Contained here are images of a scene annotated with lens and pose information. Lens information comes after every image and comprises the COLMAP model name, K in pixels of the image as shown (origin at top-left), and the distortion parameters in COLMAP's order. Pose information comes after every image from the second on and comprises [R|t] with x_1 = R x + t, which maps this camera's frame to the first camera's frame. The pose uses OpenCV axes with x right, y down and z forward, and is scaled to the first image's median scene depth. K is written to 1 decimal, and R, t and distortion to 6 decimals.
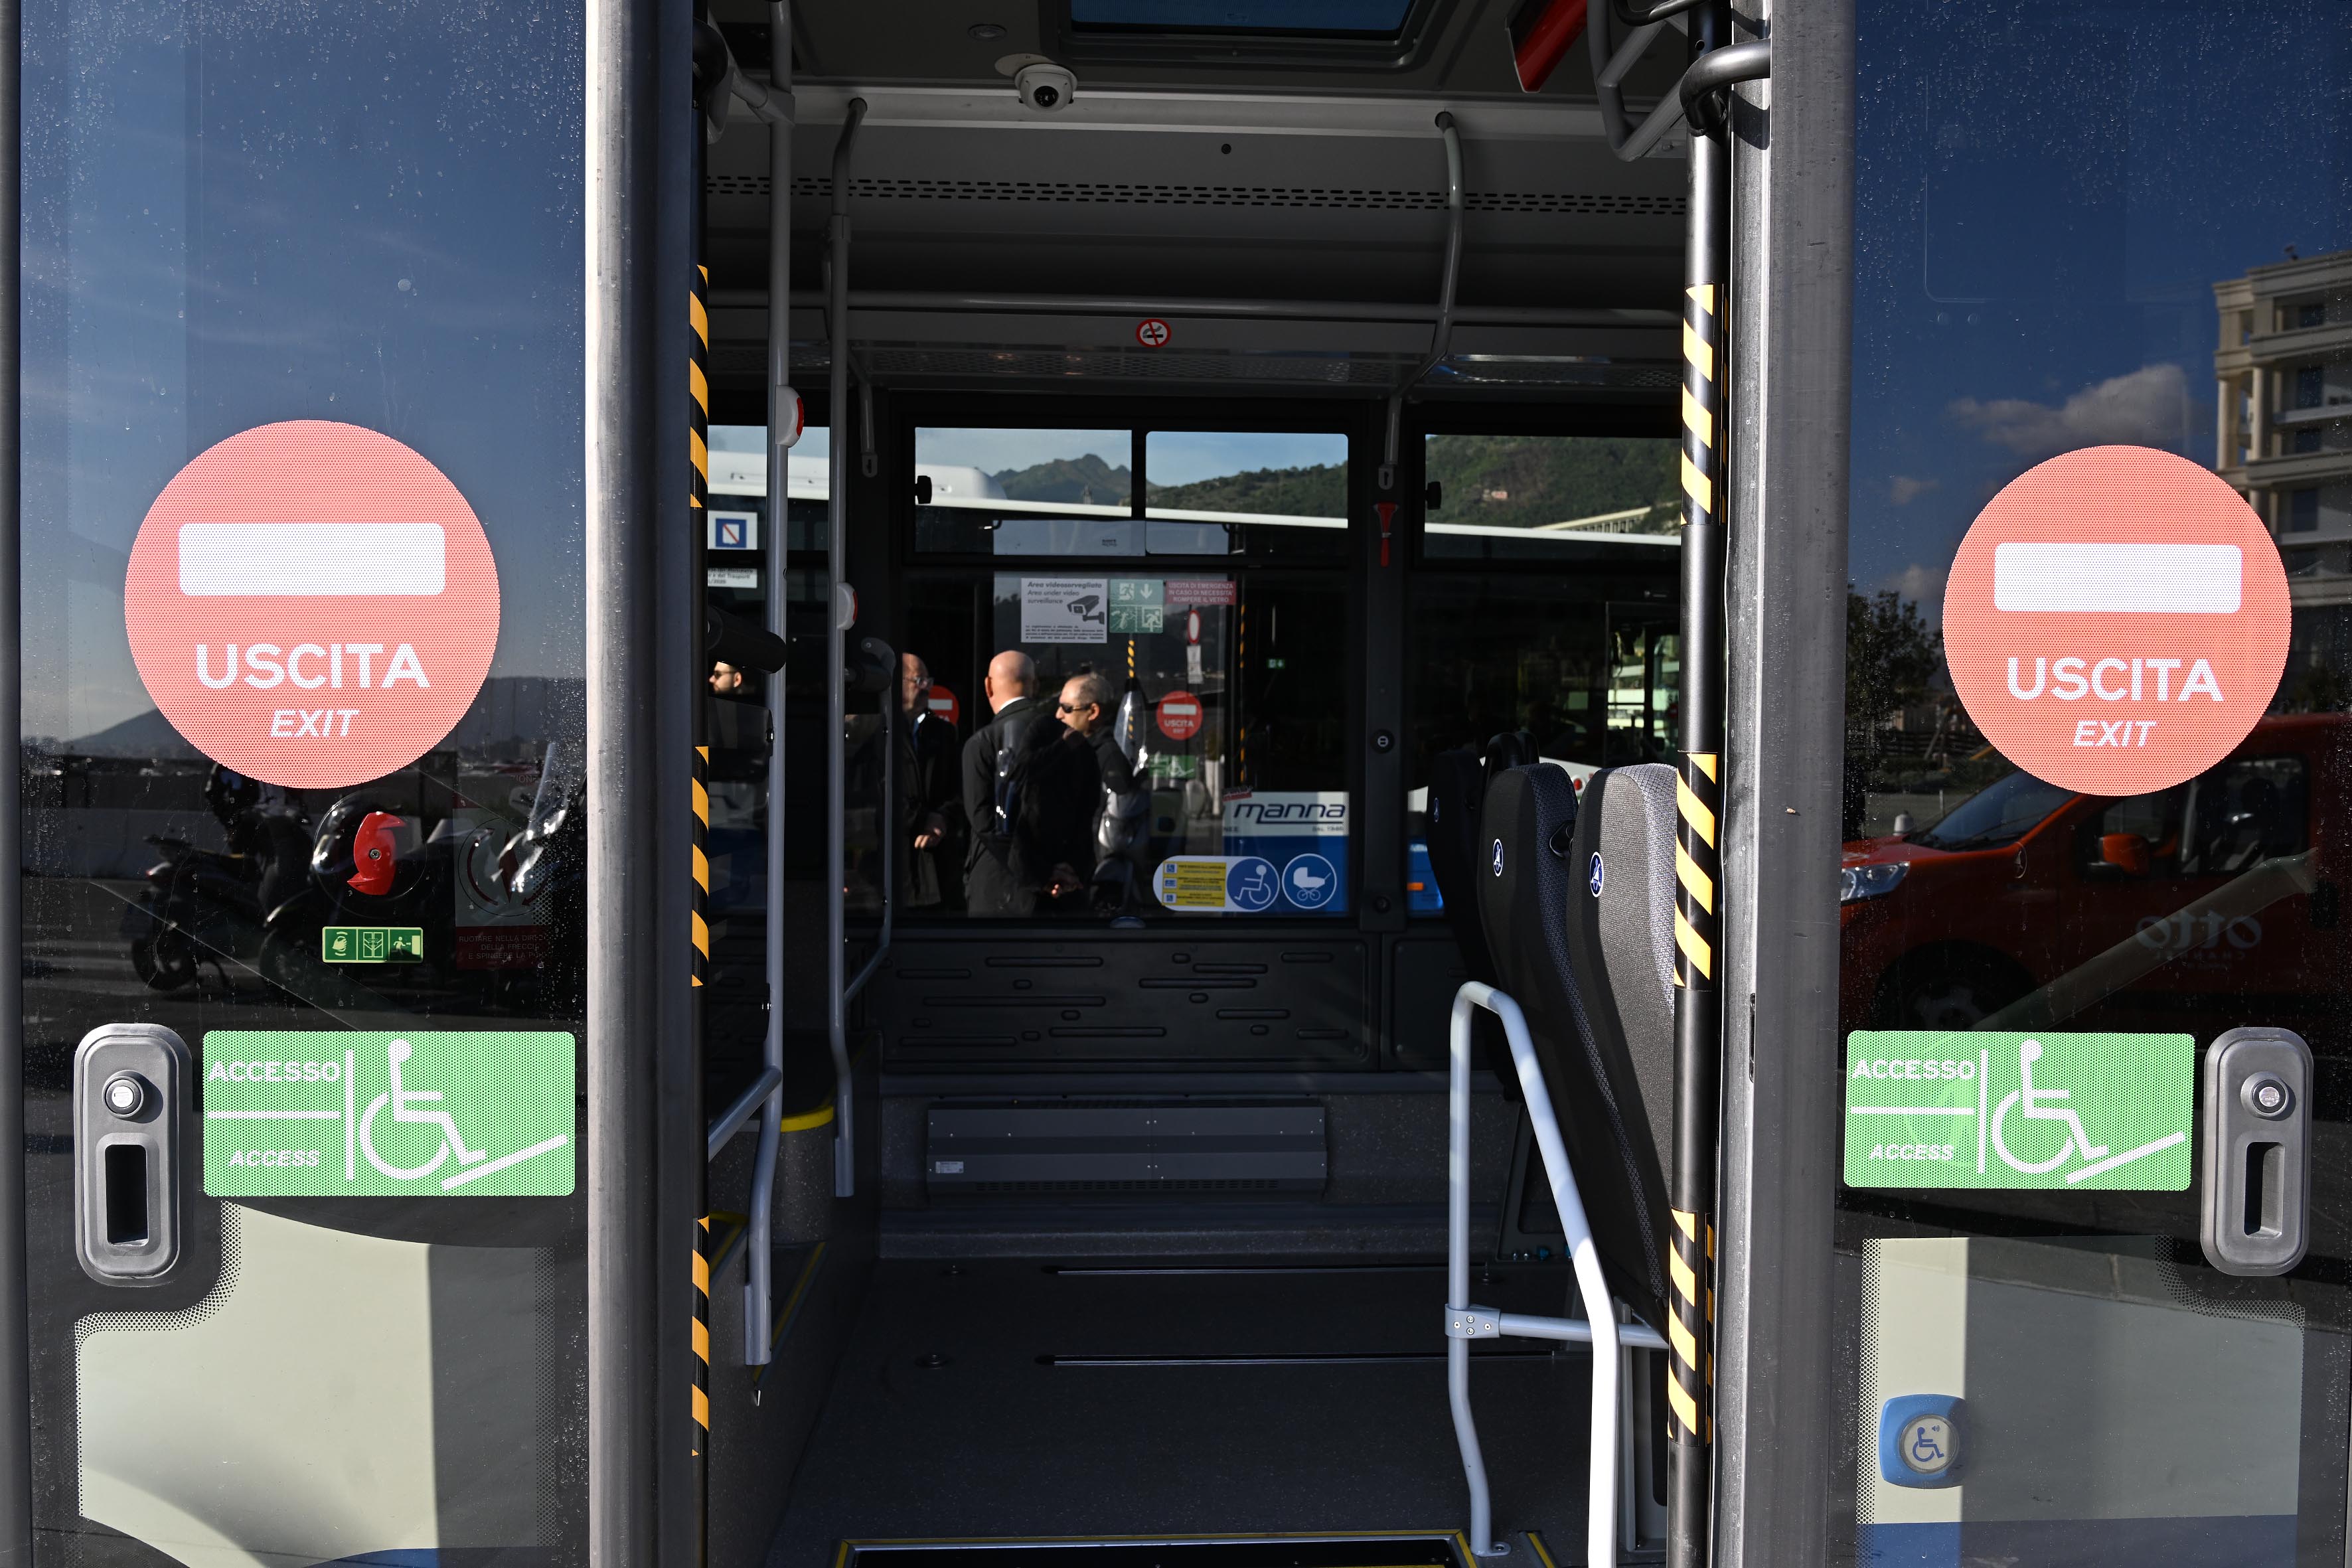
lens RADIAL K [[1755.5, 0, 1176.0], [0, 1755.5, 784.0], [0, 0, 1]] dist [-0.004391, -0.000308]
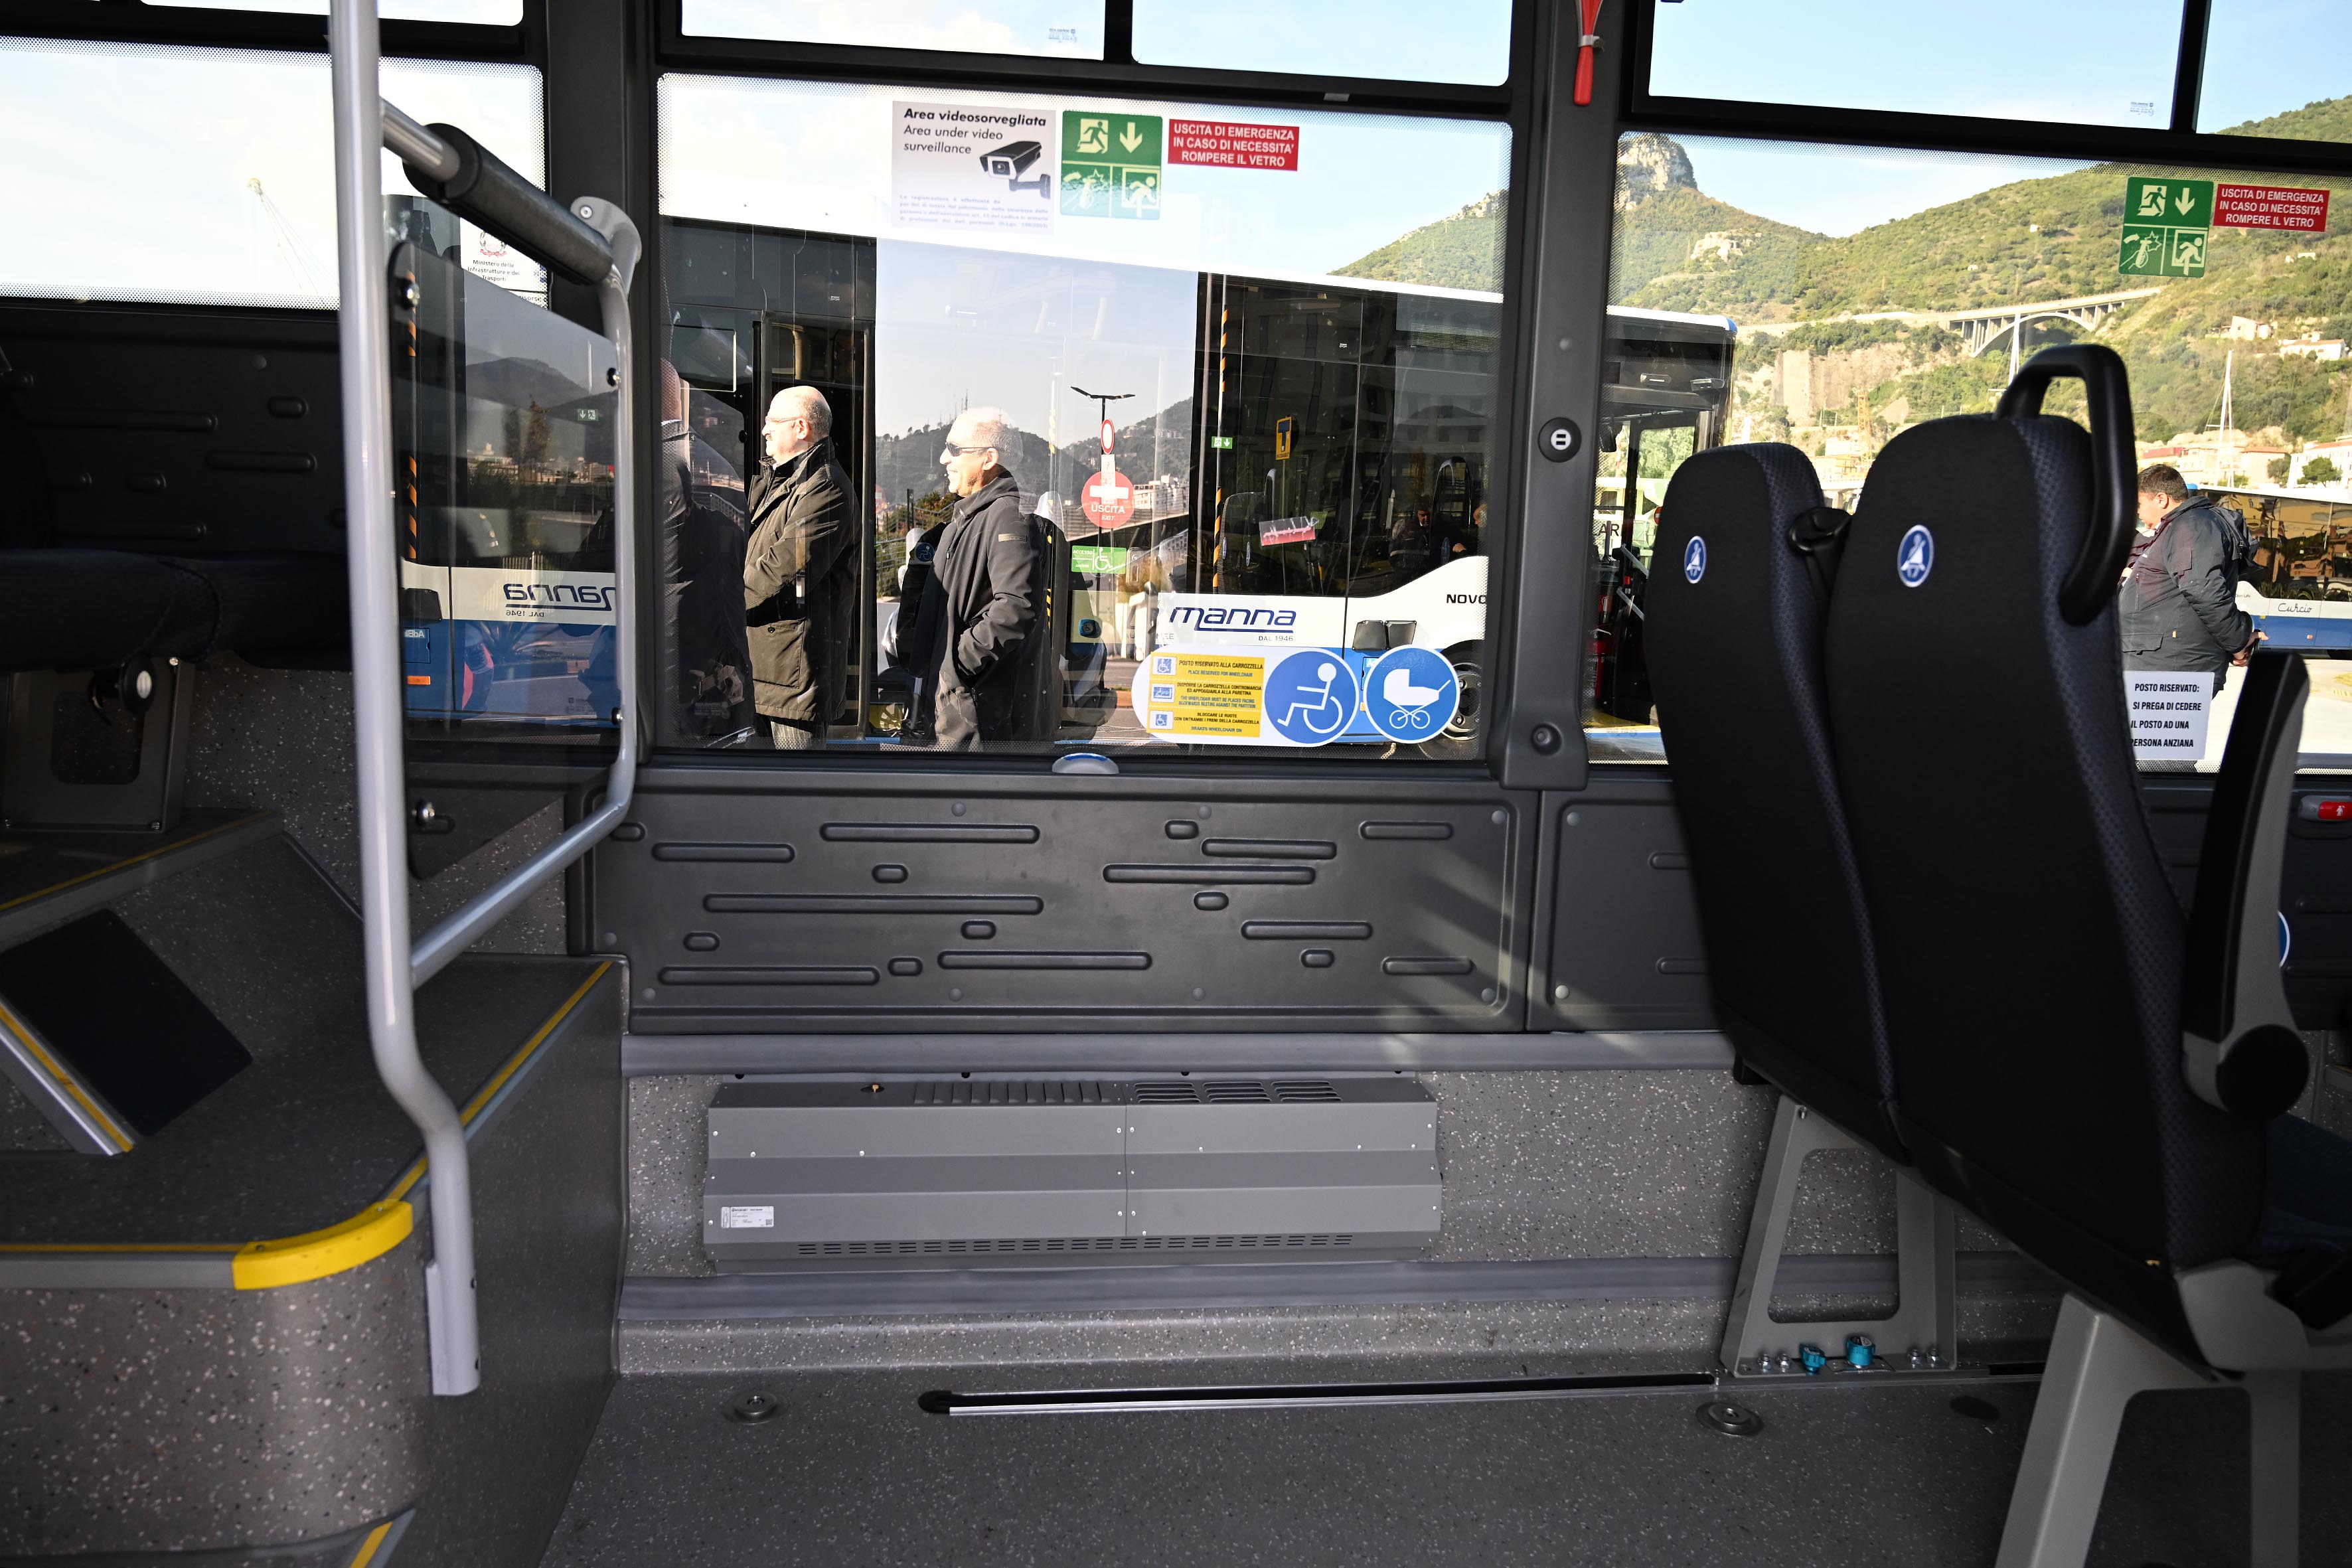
lens RADIAL K [[1671.8, 0, 1176.0], [0, 1671.8, 784.0], [0, 0, 1]] dist [-0.026356, 0.000222]
pose [[0.998165, 0.016917, 0.058140, -0.029872], [-0.023046, 0.994054, 0.106426, 0.030051], [-0.055994, -0.107570, 0.992619, 0.491774]]
